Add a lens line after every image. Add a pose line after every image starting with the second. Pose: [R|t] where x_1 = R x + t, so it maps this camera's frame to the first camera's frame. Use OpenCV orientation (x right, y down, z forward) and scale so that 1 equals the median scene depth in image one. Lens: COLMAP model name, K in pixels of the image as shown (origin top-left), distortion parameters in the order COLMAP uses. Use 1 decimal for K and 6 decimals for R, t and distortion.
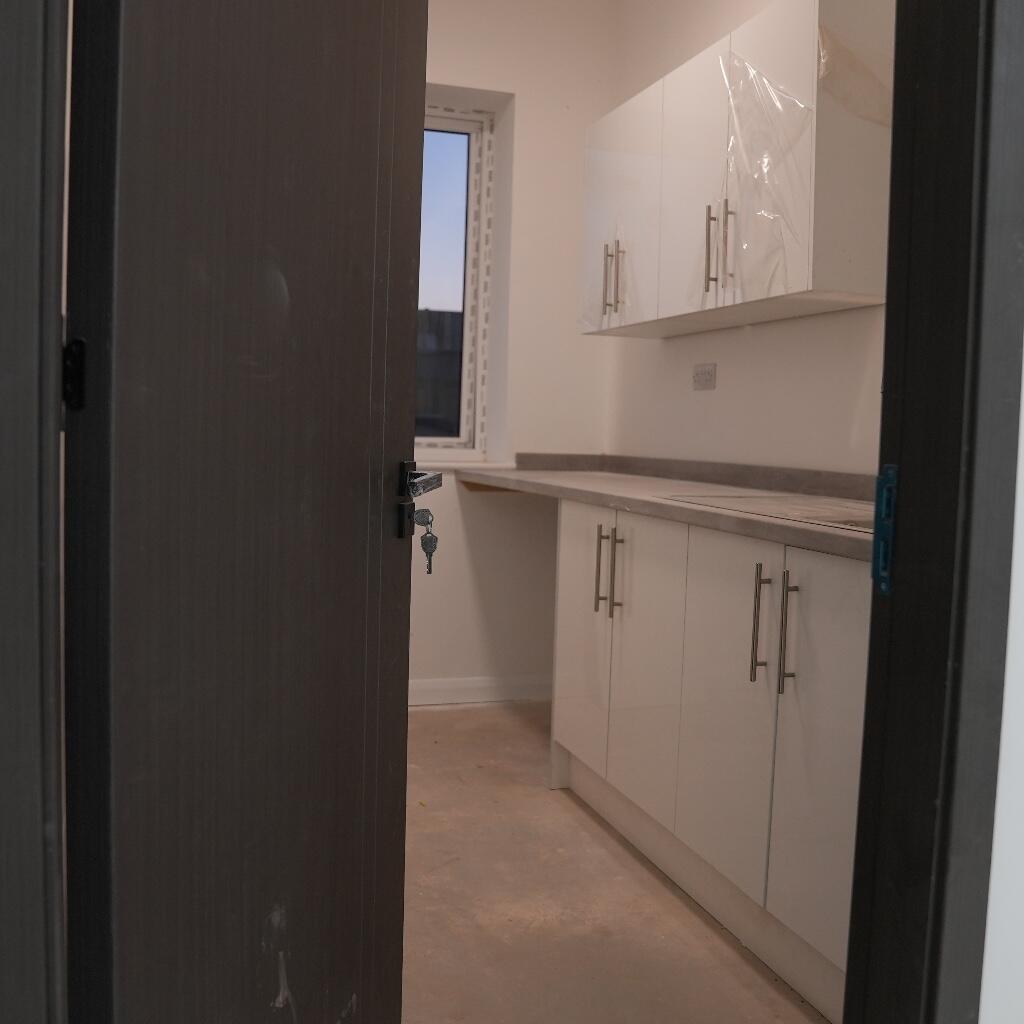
lens RADIAL K [[1078.9, 0, 512.0], [0, 1078.9, 512.0], [0, 0, 1]] dist [-0.191243, 0.198649]
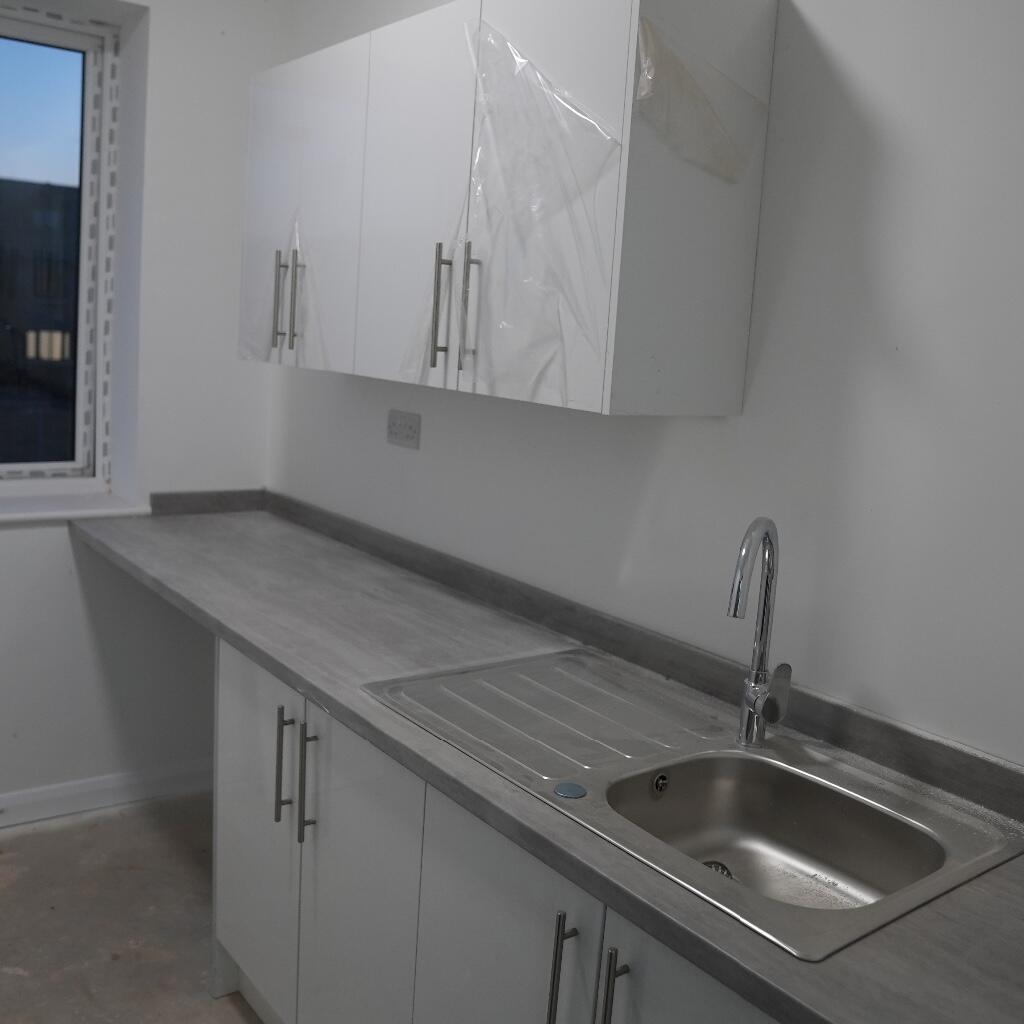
lens RADIAL K [[1068.7, 0, 512.0], [0, 1068.7, 512.0], [0, 0, 1]] dist [-0.129809, 0.099130]
pose [[0.943665, -0.014732, 0.330575, -0.002186], [-0.017850, 0.995288, 0.095307, -0.143198], [-0.330422, -0.095839, 0.938955, 0.246853]]
